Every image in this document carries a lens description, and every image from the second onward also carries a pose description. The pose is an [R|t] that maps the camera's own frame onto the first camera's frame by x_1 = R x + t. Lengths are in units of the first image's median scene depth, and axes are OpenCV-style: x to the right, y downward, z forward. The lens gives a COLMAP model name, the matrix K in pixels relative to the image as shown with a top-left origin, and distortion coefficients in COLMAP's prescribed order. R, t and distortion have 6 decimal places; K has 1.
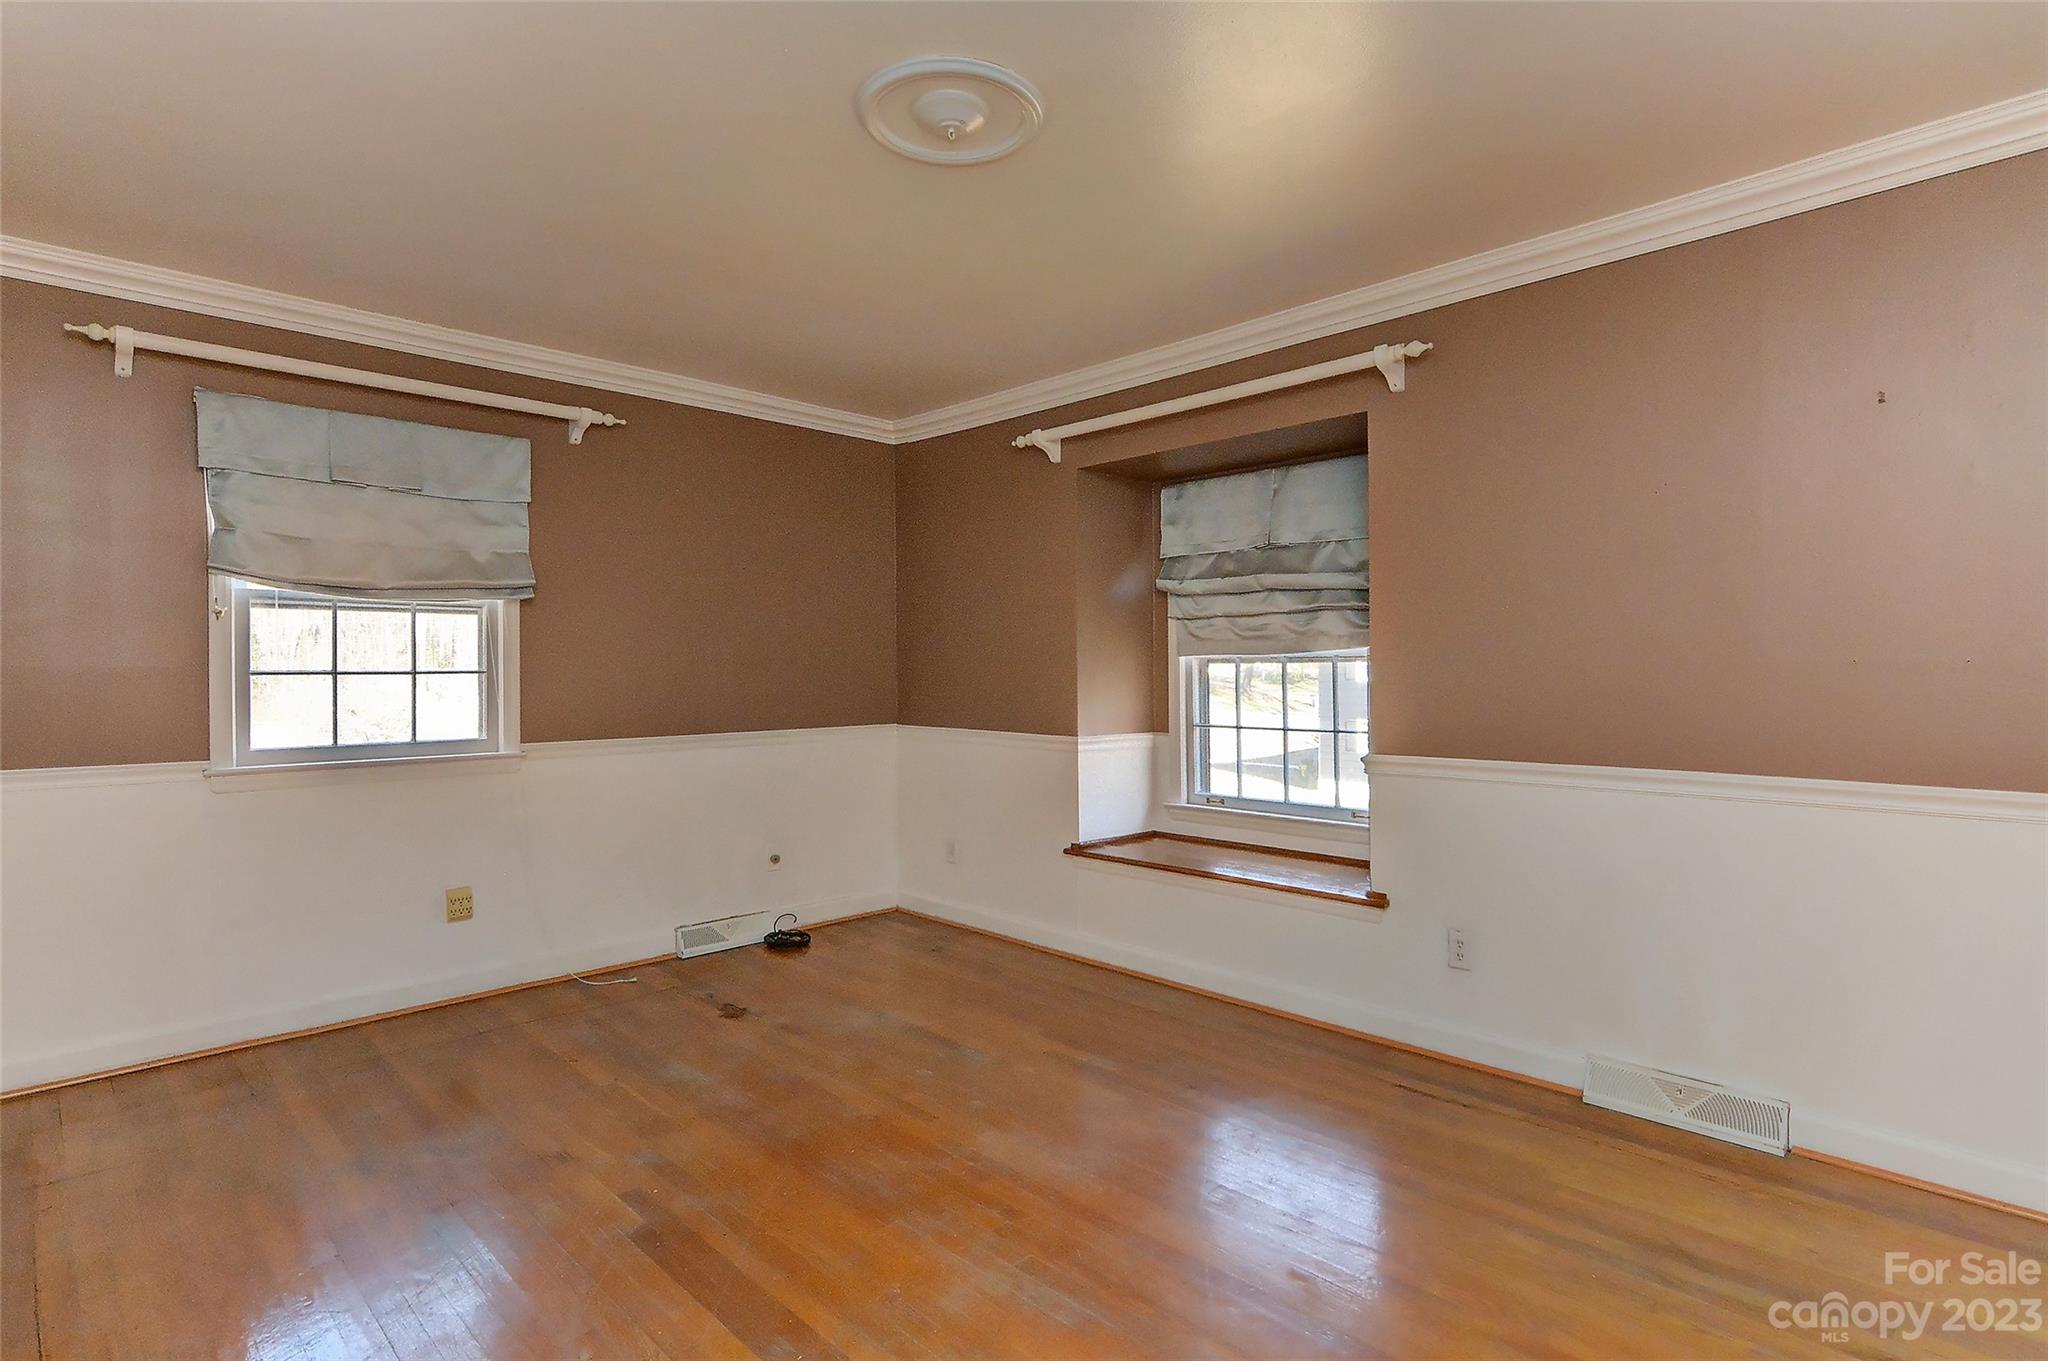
lens RADIAL K [[1023.7, 0, 1026.0], [0, 1023.7, 661.7], [0, 0, 1]] dist [0.003696, 0.000417]
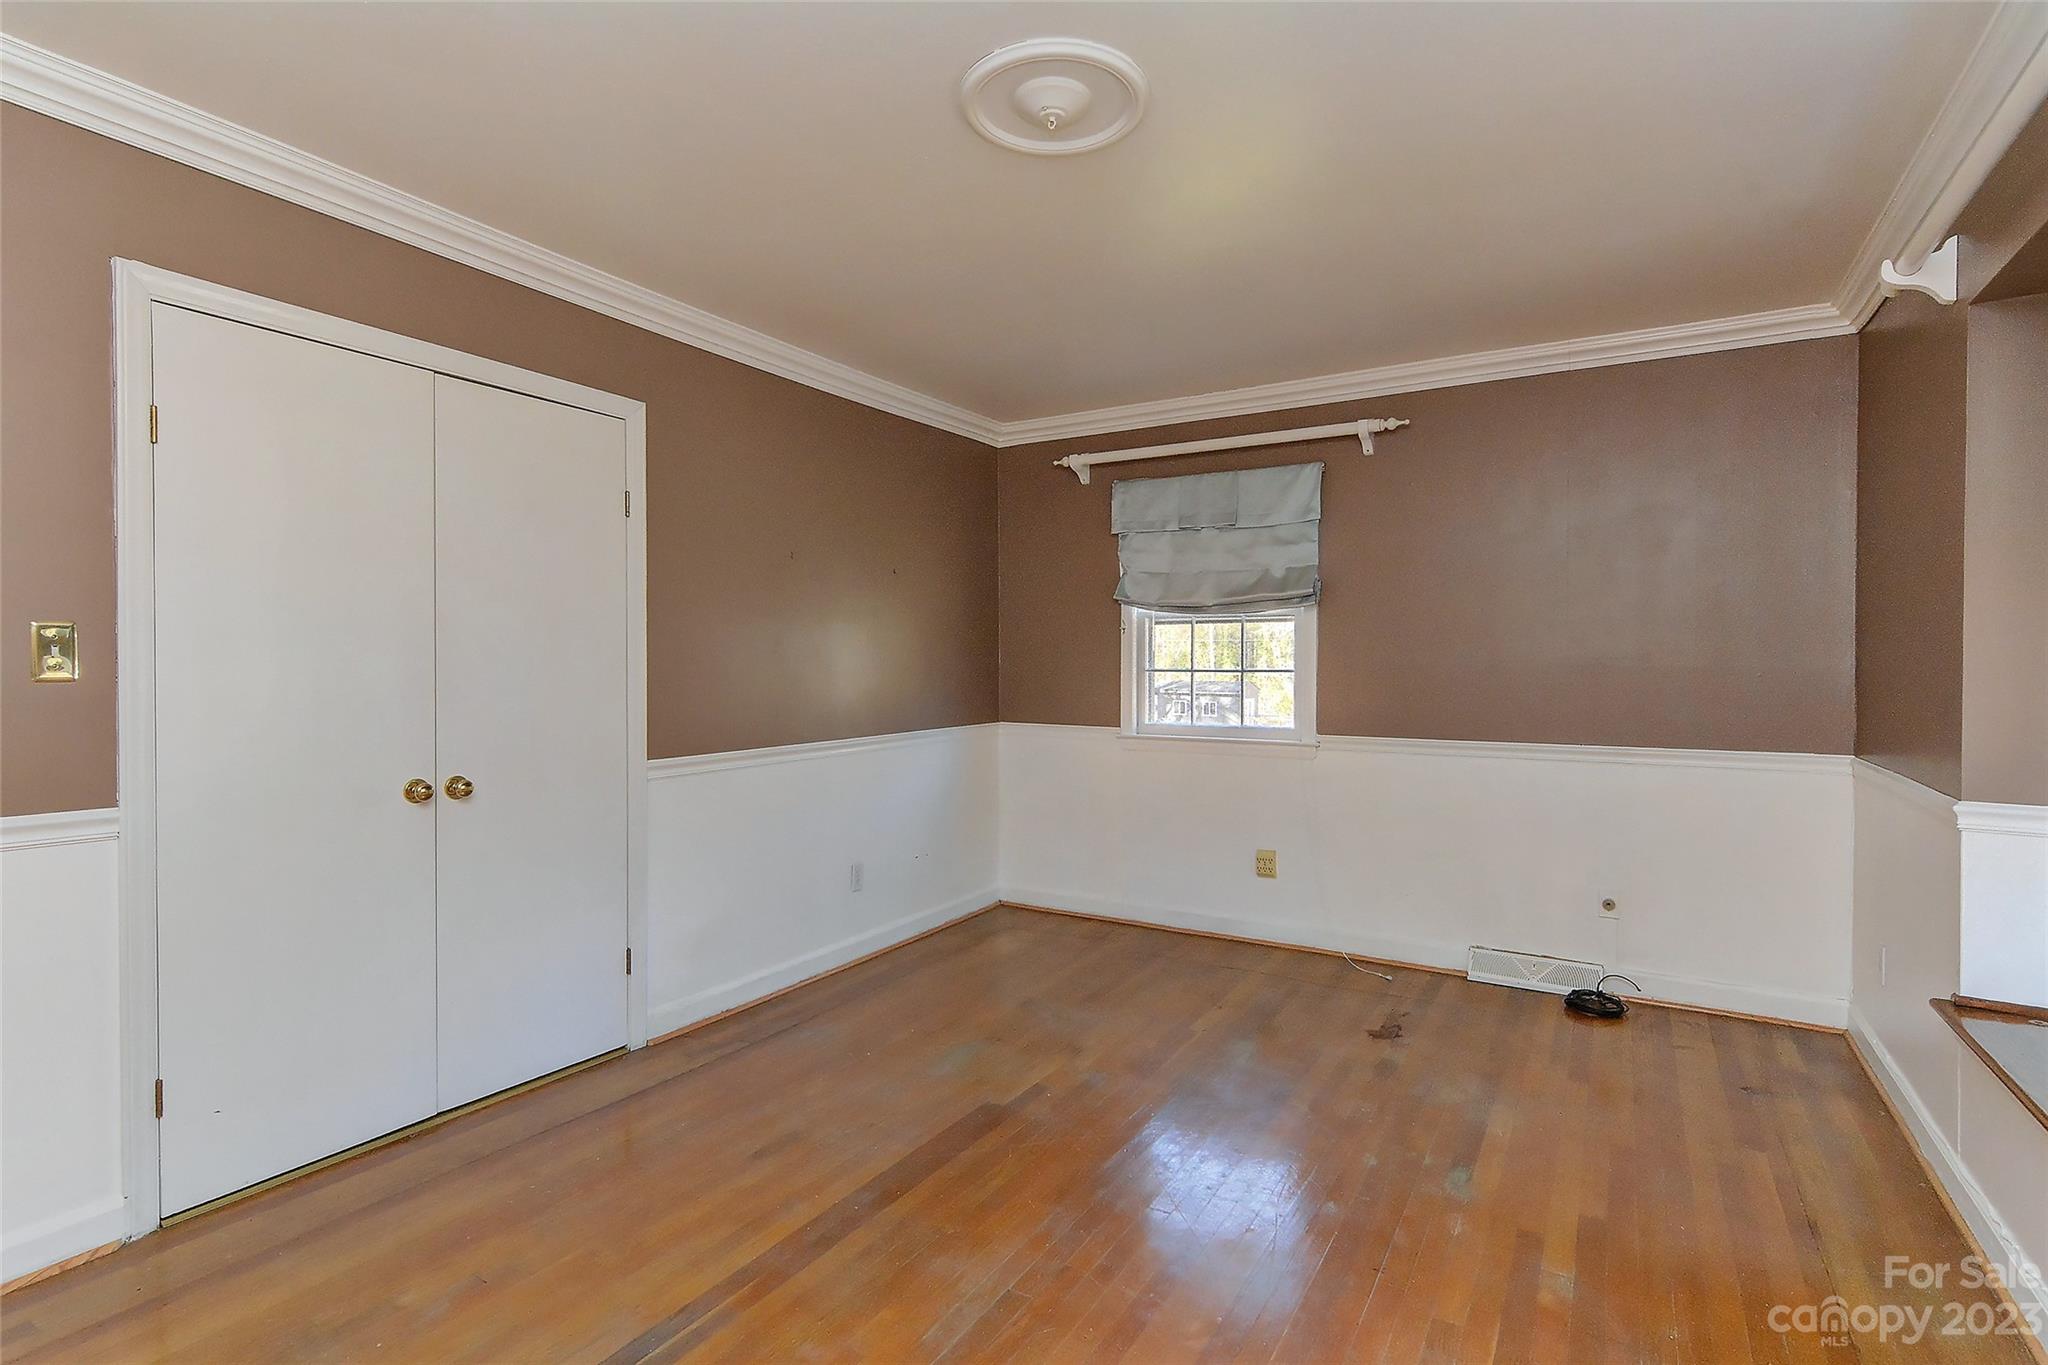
lens RADIAL K [[990.4, 0, 1024.0], [0, 990.4, 682.5], [0, 0, 1]] dist [0.020179, 0.000077]
pose [[0.247565, 0.024371, -0.968565, 0.508917], [0.002434, 0.999665, 0.025776, -0.007133], [0.968868, -0.008739, 0.247423, 0.444333]]
